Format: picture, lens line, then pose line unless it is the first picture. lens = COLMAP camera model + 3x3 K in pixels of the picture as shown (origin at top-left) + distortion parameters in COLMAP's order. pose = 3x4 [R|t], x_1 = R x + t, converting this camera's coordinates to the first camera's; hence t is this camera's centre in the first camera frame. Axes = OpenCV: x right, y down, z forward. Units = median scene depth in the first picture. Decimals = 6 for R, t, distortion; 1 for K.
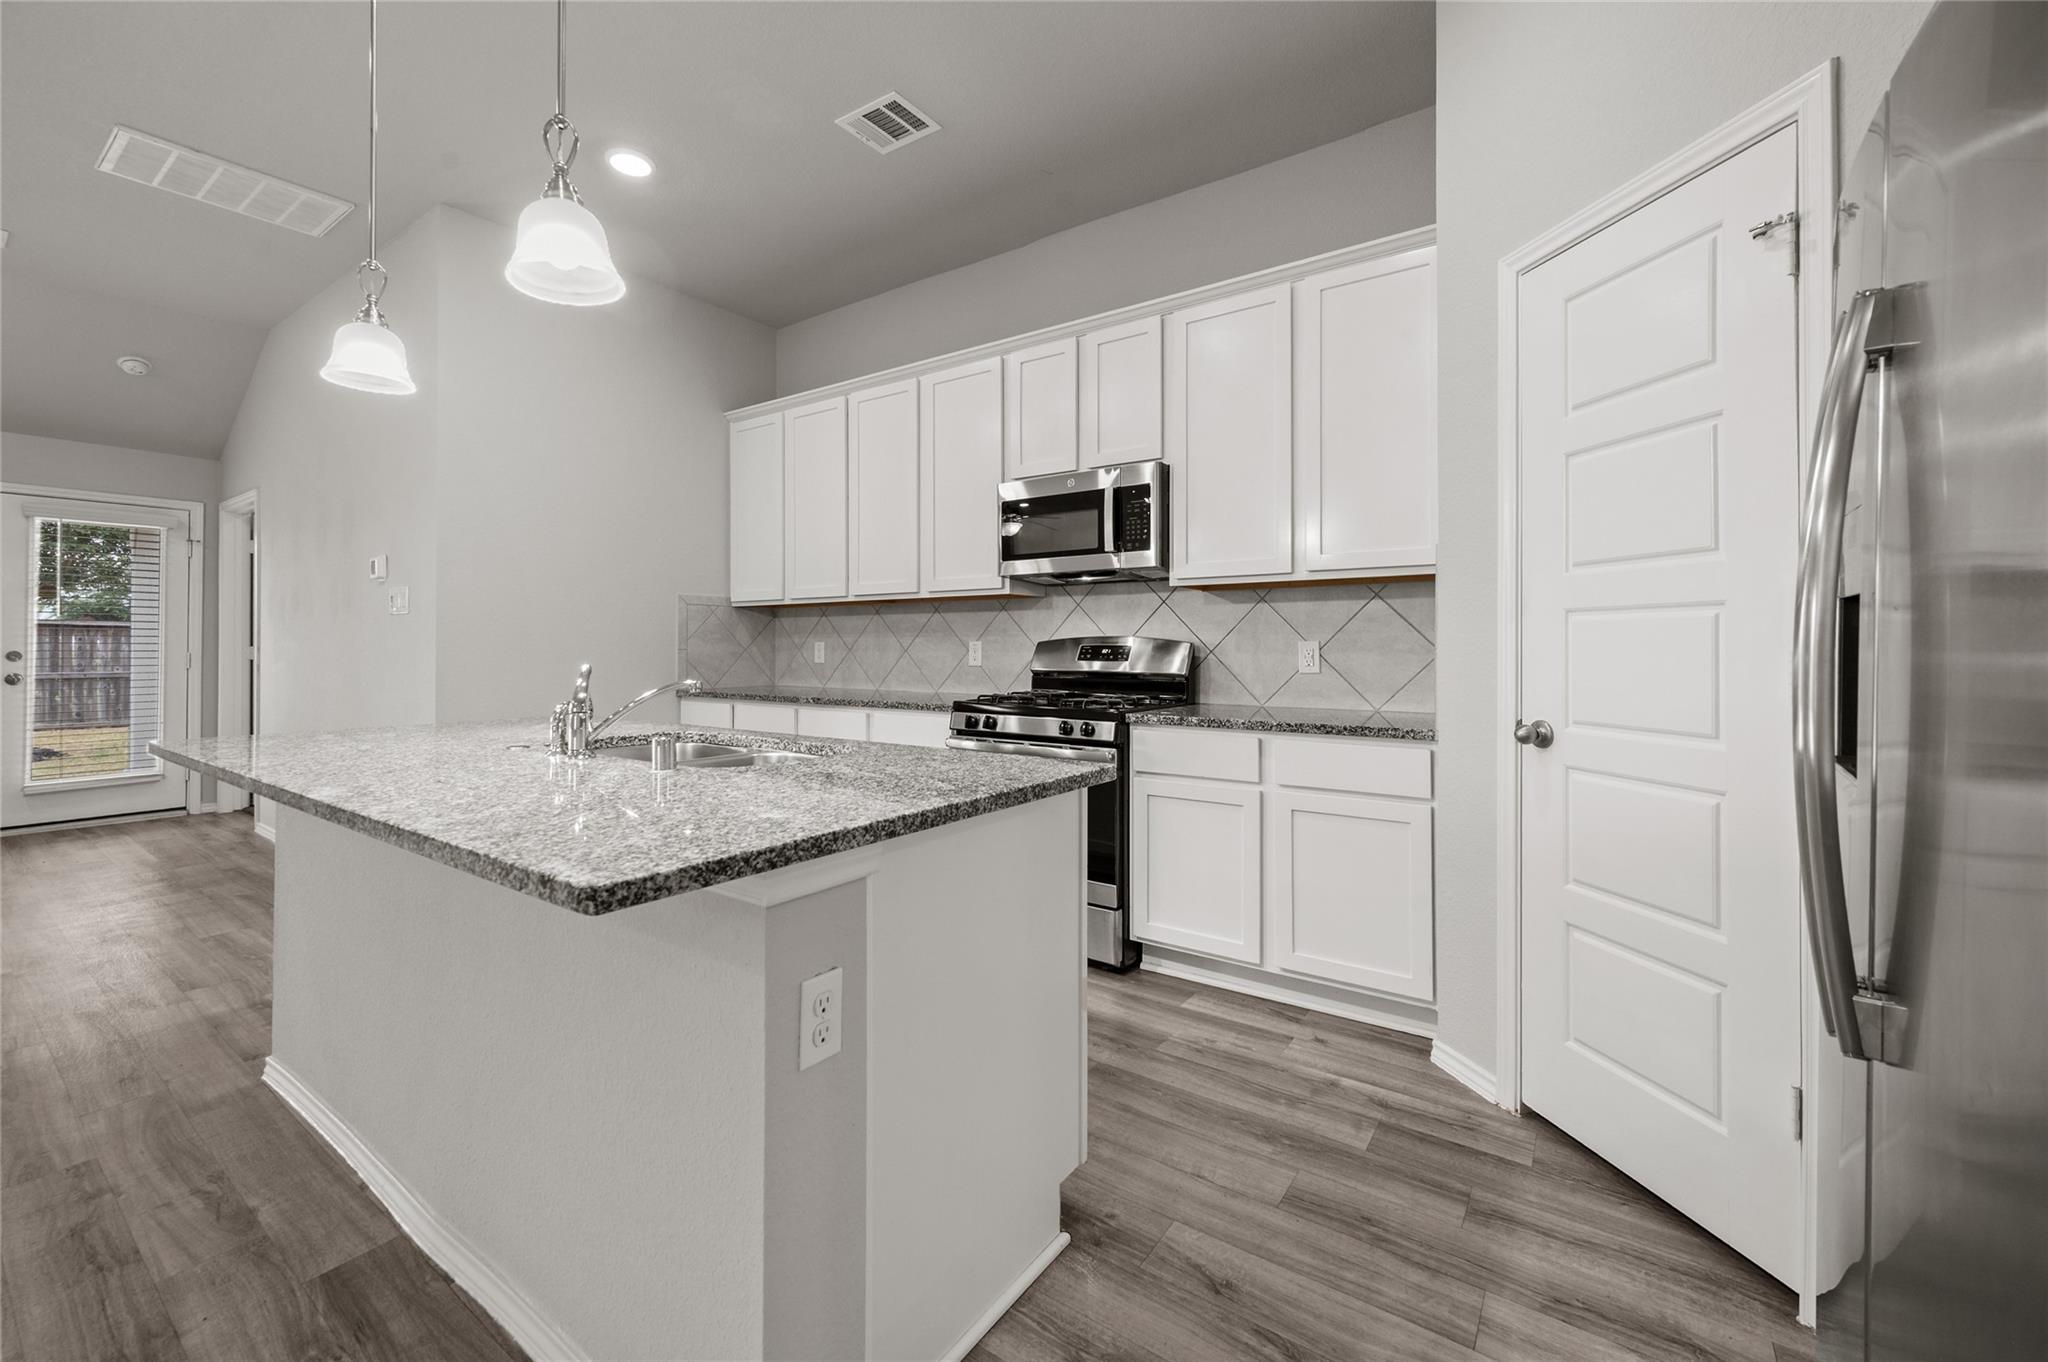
lens RADIAL K [[816.4, 0, 1021.6], [0, 816.4, 645.8], [0, 0, 1]] dist [-0.000222, 0.000223]
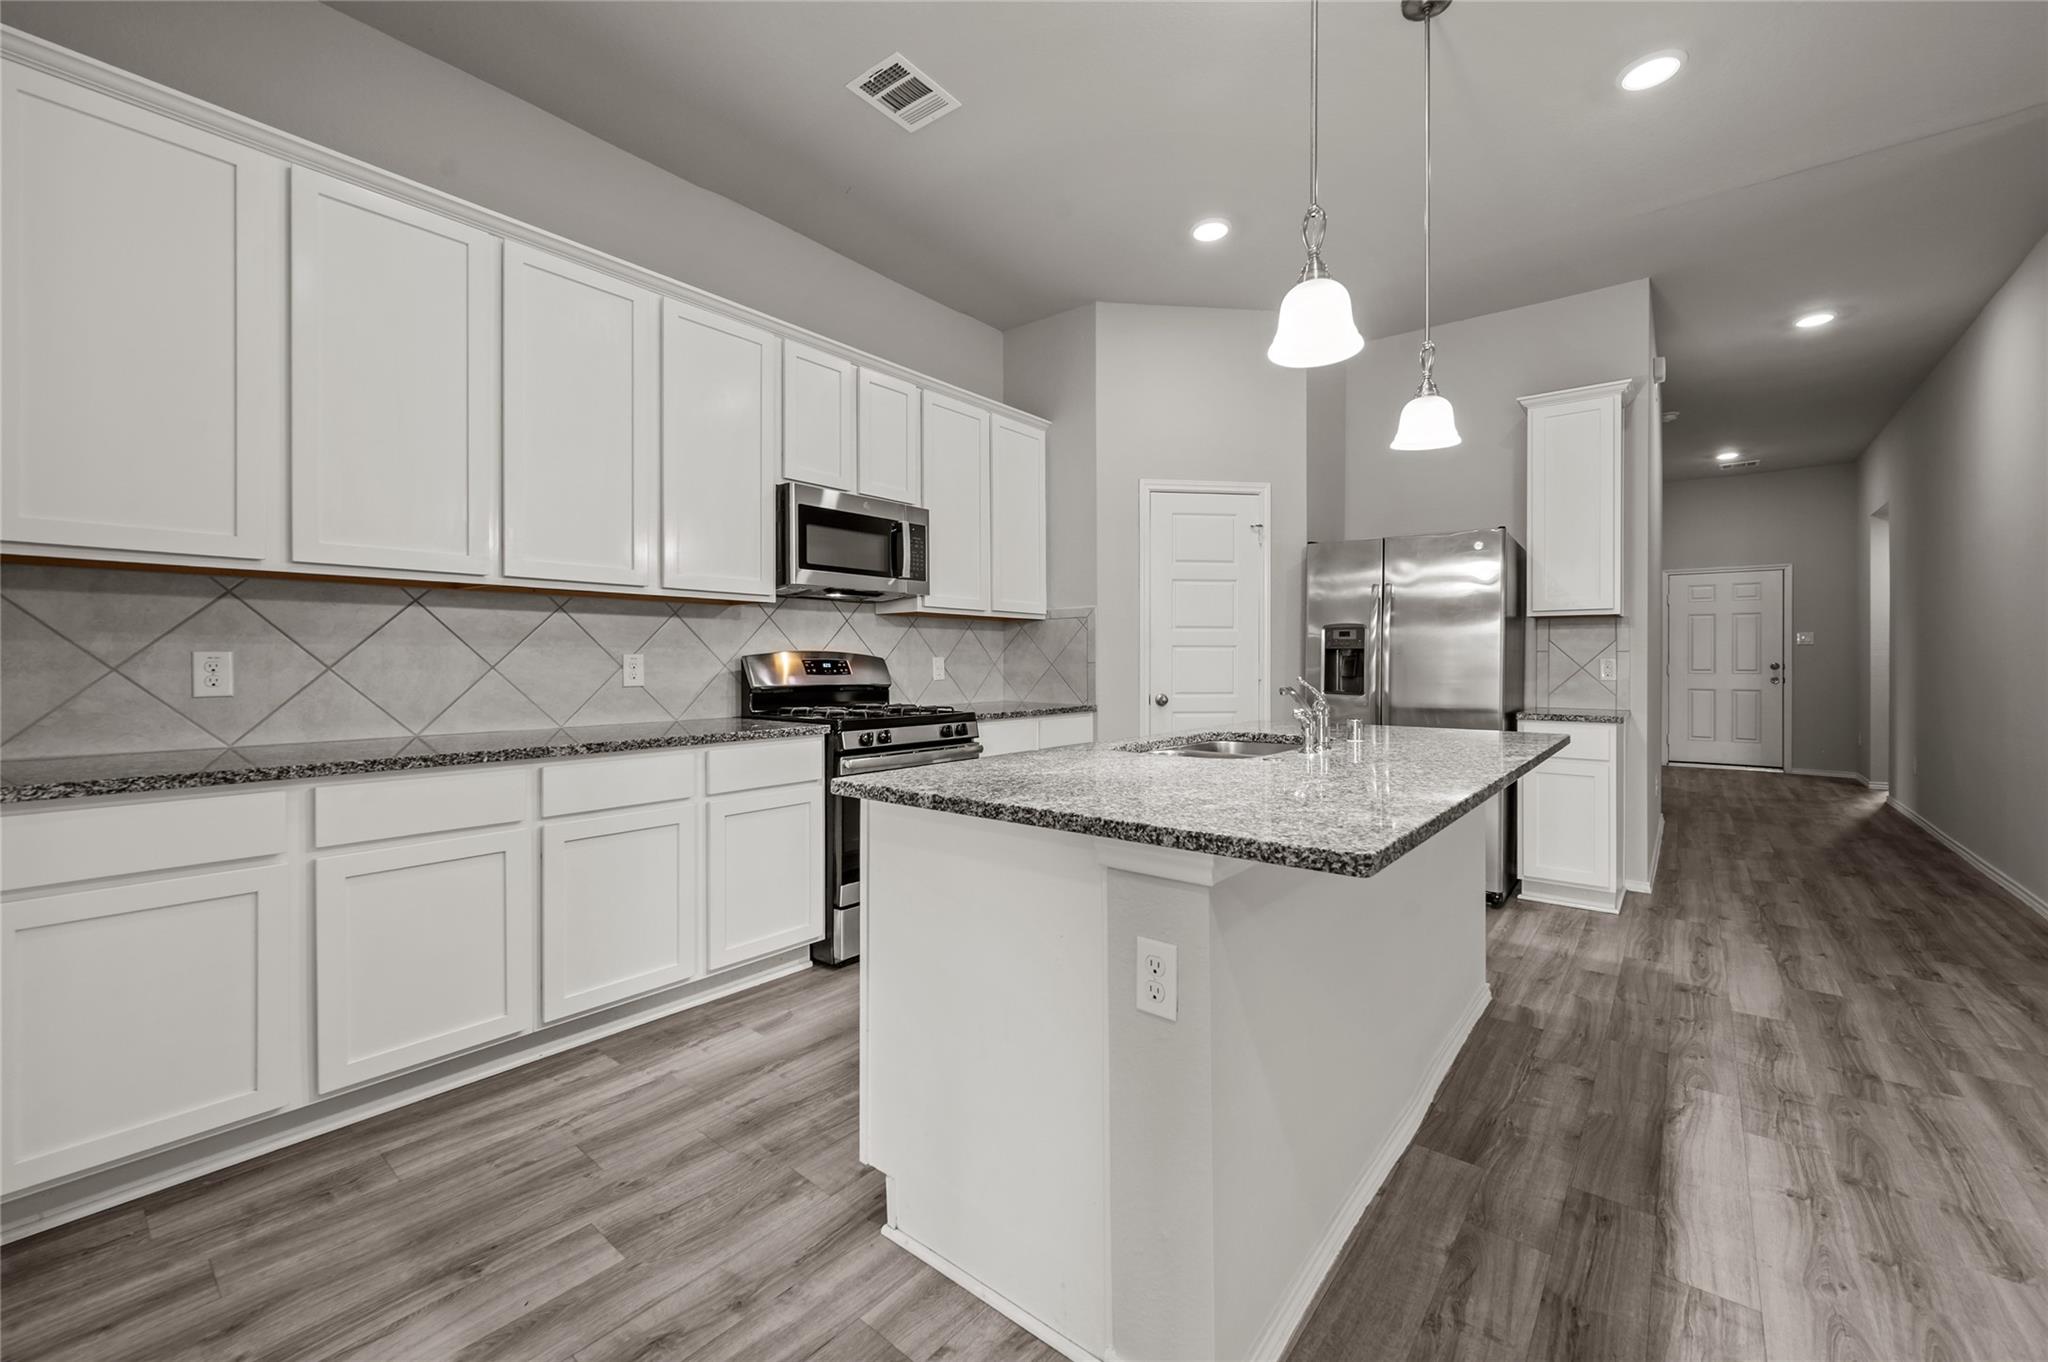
lens RADIAL K [[819.2, 0, 1024.1], [0, 819.2, 661.0], [0, 0, 1]] dist [0.003808, 0.000281]
pose [[0.069778, -0.000996, 0.997562, -1.017956], [-0.002279, 0.999997, 0.001158, -0.000819], [-0.997560, -0.002354, 0.069776, 0.752436]]
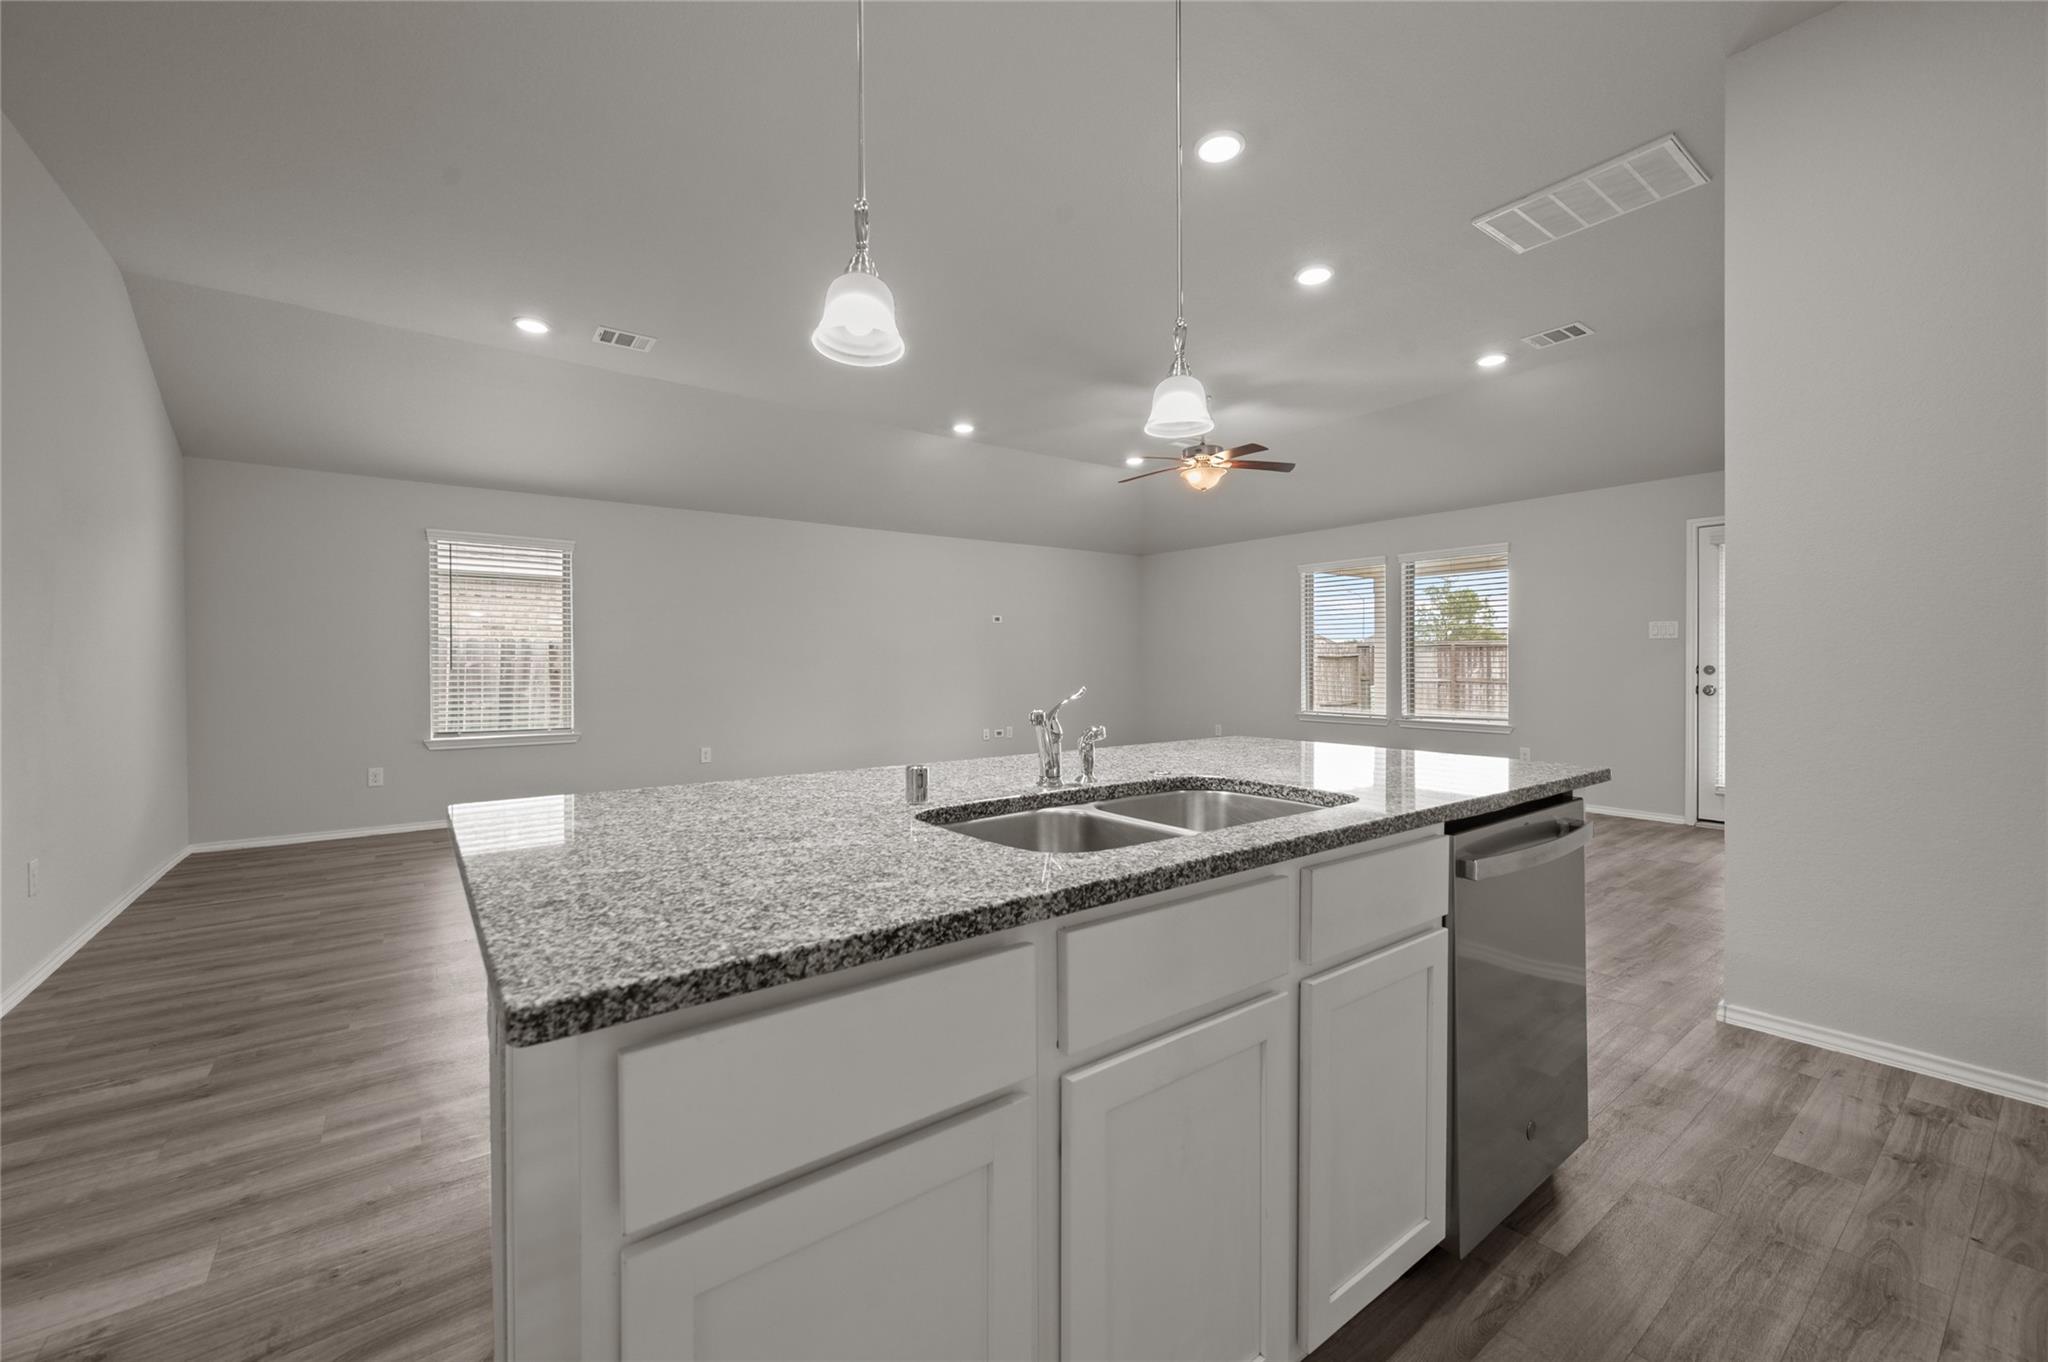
lens RADIAL K [[819.2, 0, 1024.1], [0, 819.2, 661.0], [0, 0, 1]] dist [0.003808, 0.000281]
pose [[-0.305180, -0.002255, -0.952292, 0.211035], [0.006551, 0.999969, -0.004467, -0.000901], [0.952272, -0.007602, -0.305156, 0.690213]]
